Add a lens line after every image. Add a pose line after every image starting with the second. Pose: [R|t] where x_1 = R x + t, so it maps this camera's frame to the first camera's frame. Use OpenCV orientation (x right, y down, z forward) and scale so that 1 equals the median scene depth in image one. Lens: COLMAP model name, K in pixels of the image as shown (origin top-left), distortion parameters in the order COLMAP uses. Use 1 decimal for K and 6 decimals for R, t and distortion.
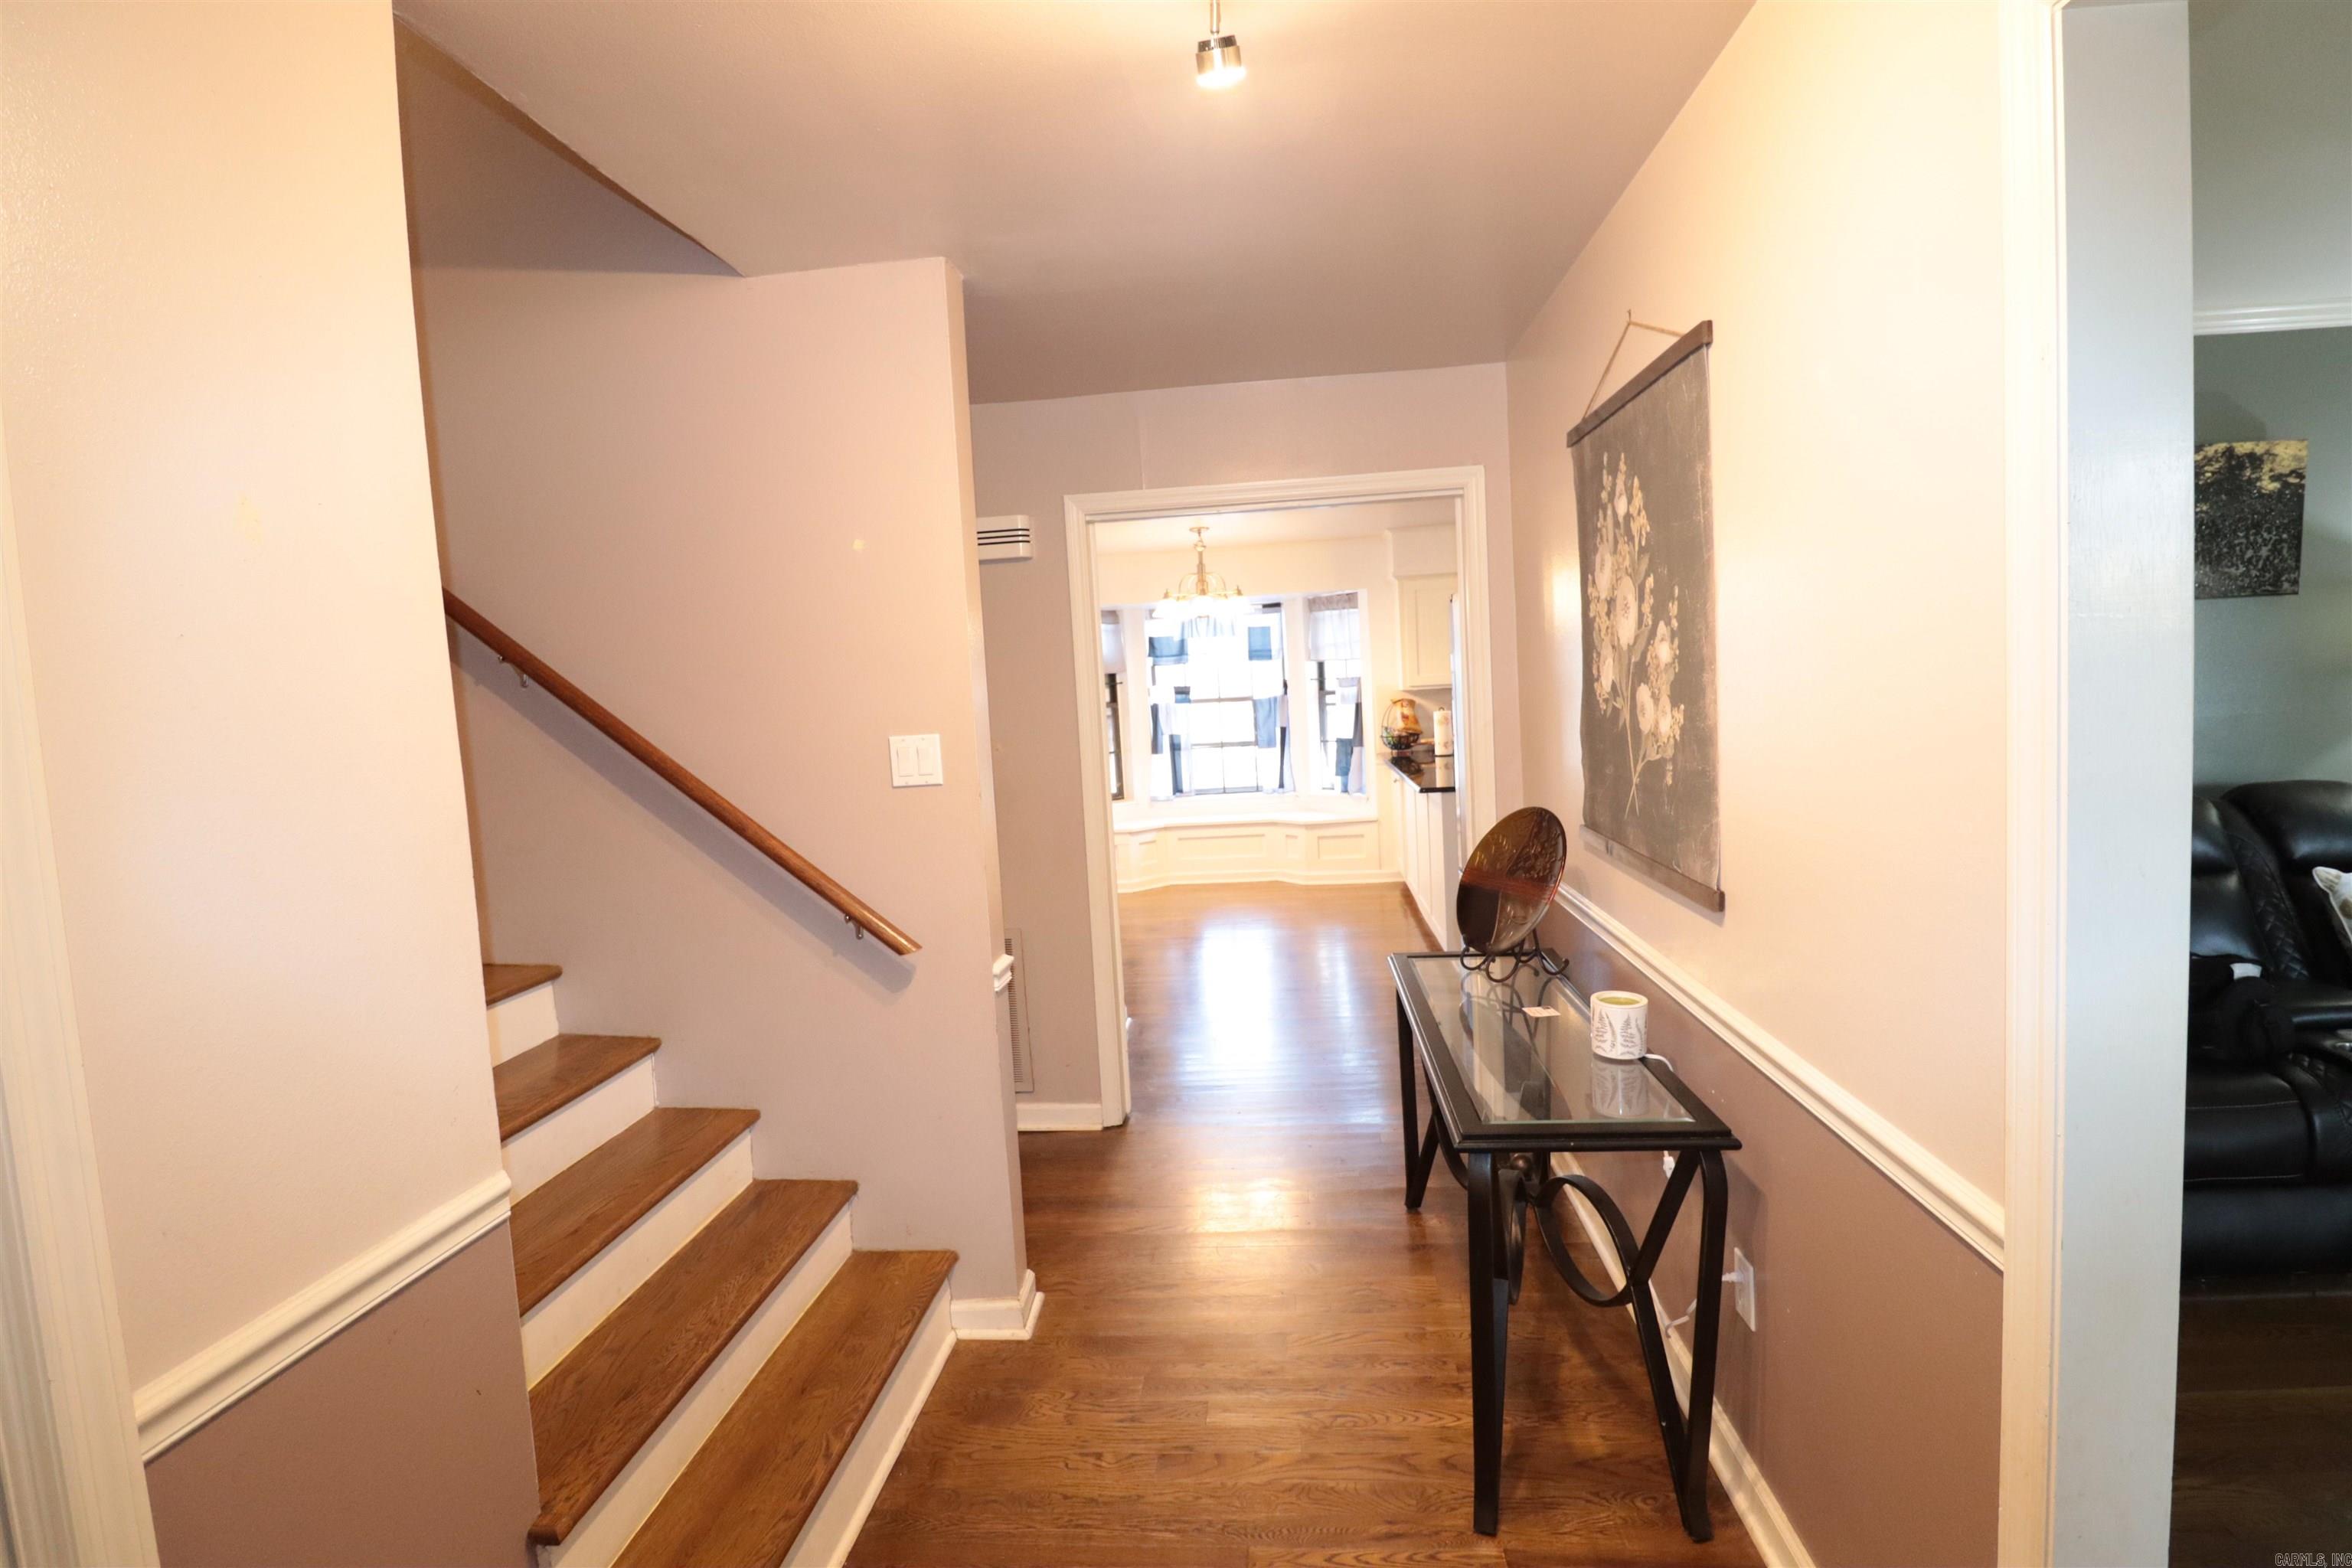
lens RADIAL K [[1096.5, 0, 1250.0], [0, 1096.5, 768.2], [0, 0, 1]] dist [-0.002159, -0.005885]
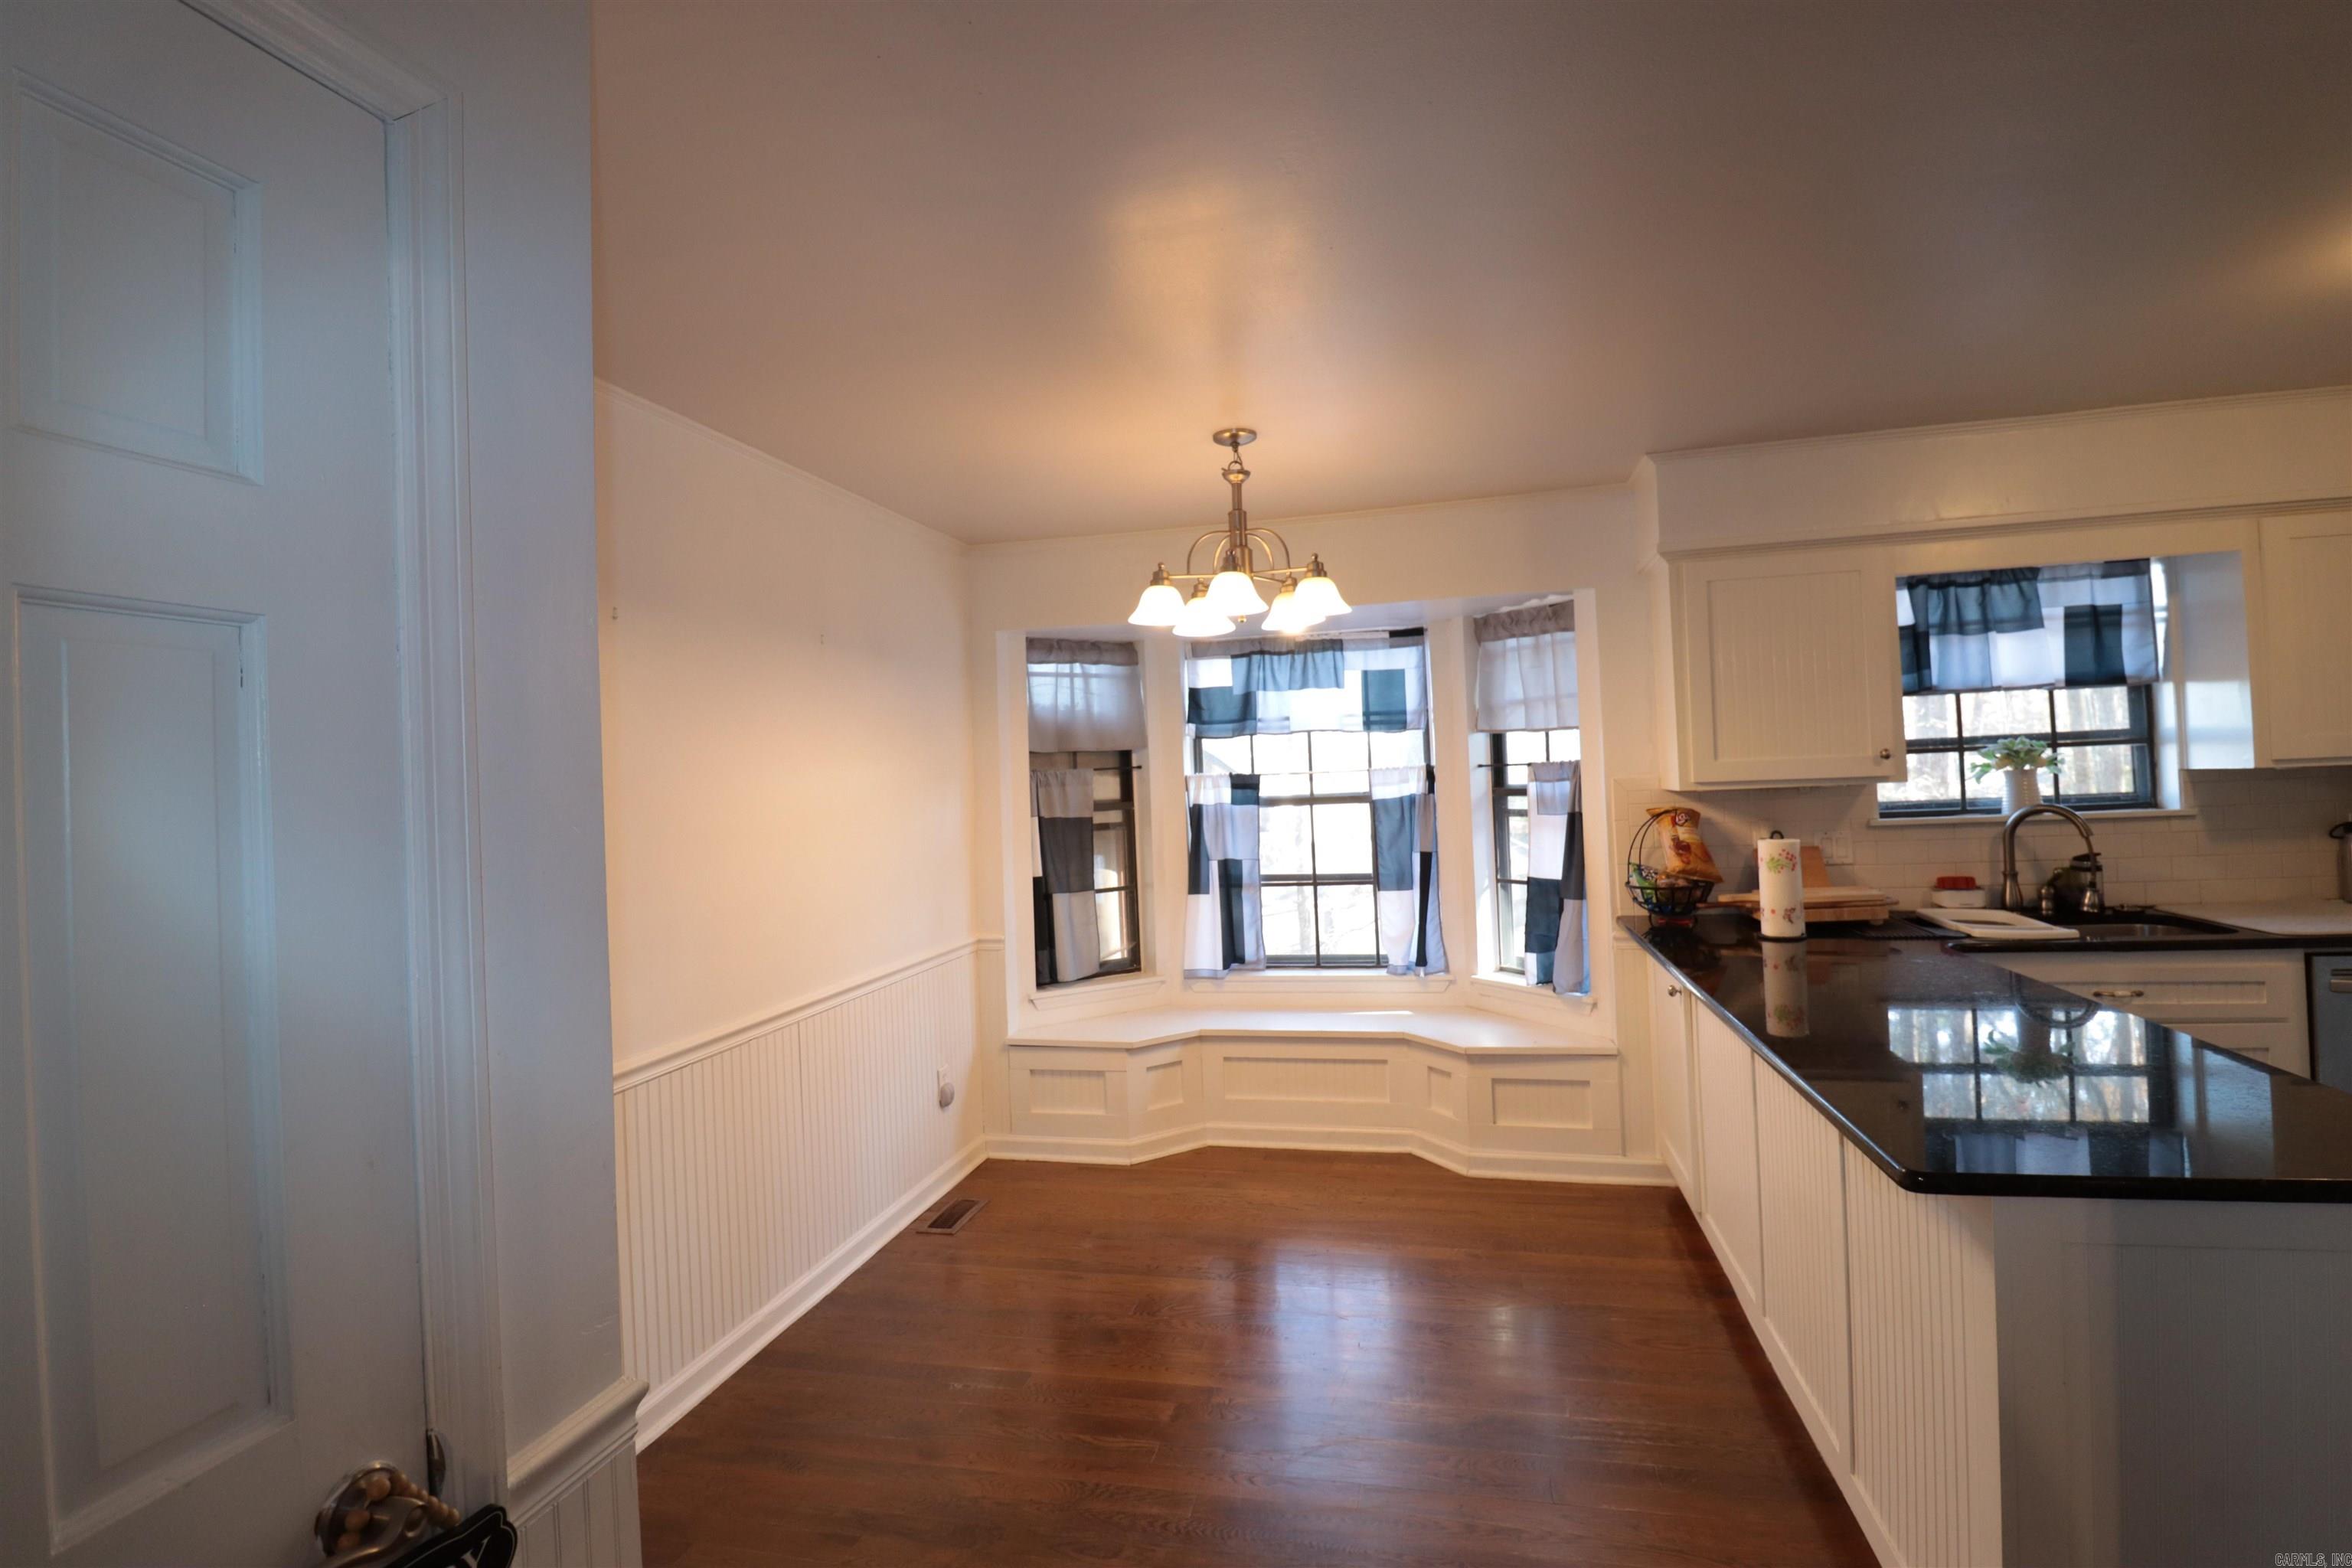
lens RADIAL K [[1096.5, 0, 1201.5], [0, 1096.5, 752.0], [0, 0, 1]] dist [-0.002159, -0.005885]
pose [[0.982326, 0.011397, -0.186833, 0.022347], [-0.028454, 0.995636, -0.088874, -0.036081], [0.185005, 0.092619, 0.978363, 0.450398]]
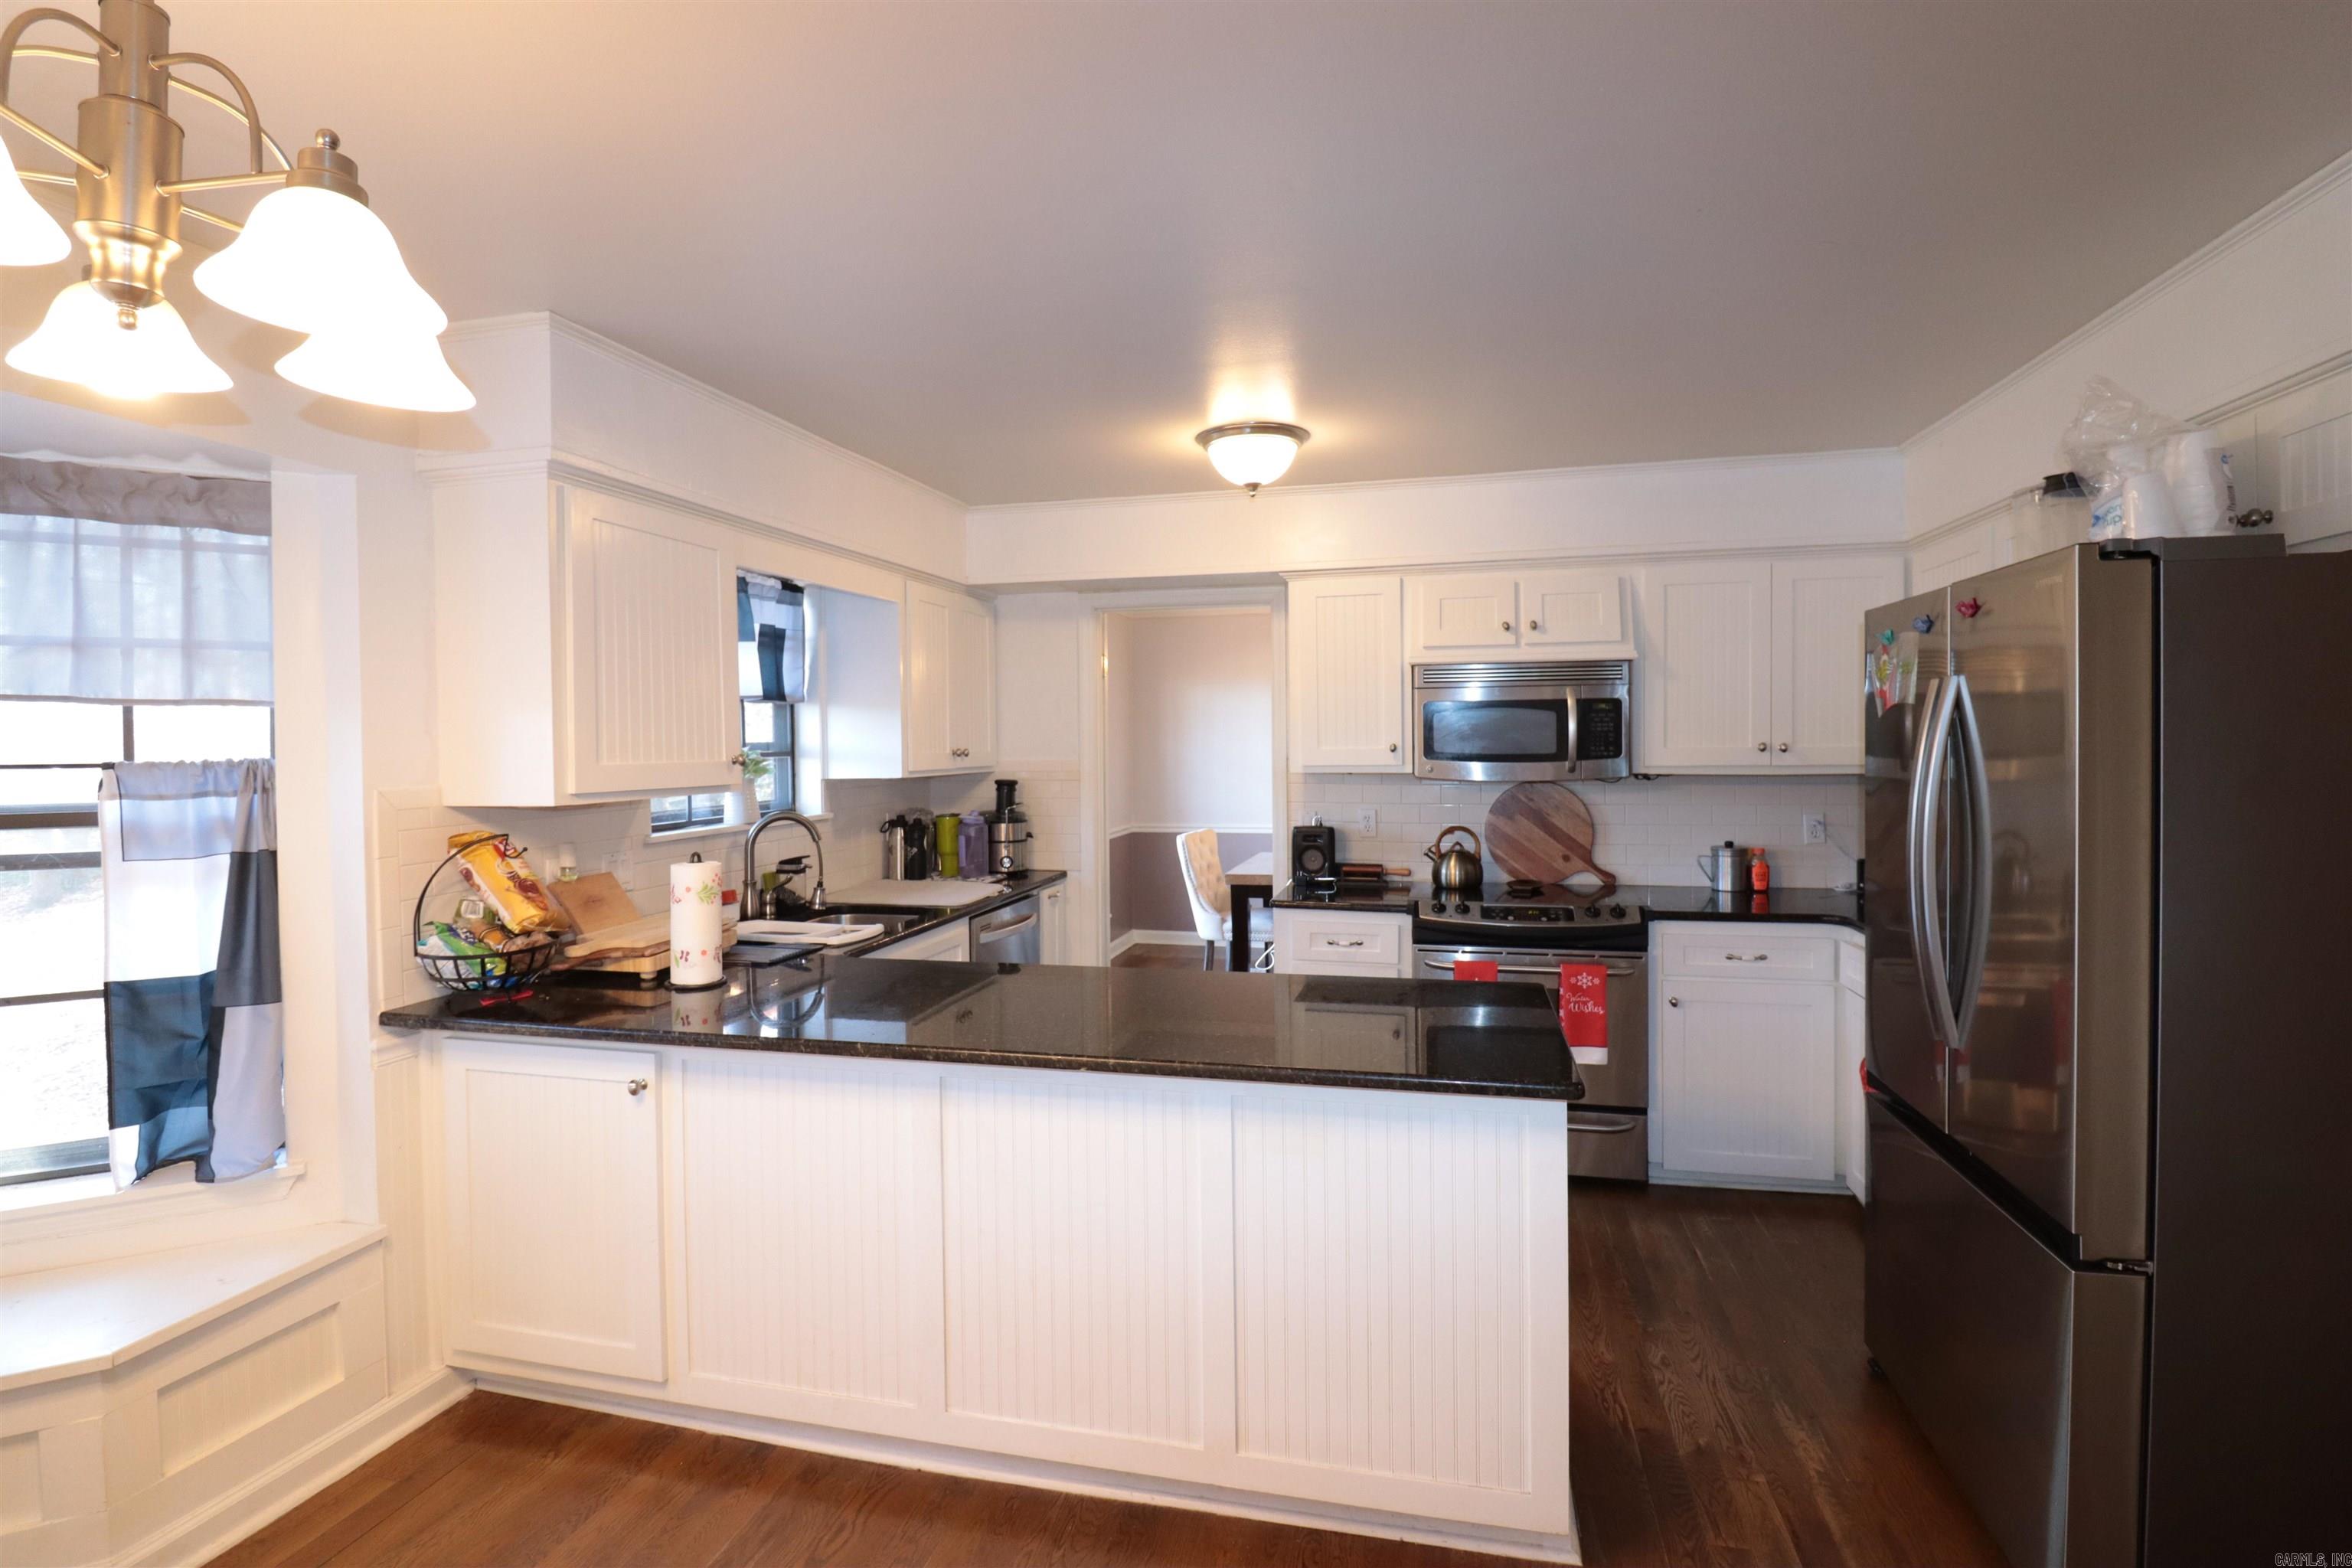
lens RADIAL K [[1096.5, 0, 1230.7], [0, 1096.5, 741.3], [0, 0, 1]] dist [-0.002159, -0.005885]
pose [[0.179474, 0.052080, 0.982383, -0.137028], [0.072595, 0.995174, -0.066021, -0.048924], [-0.981081, 0.083165, 0.174827, 0.668031]]
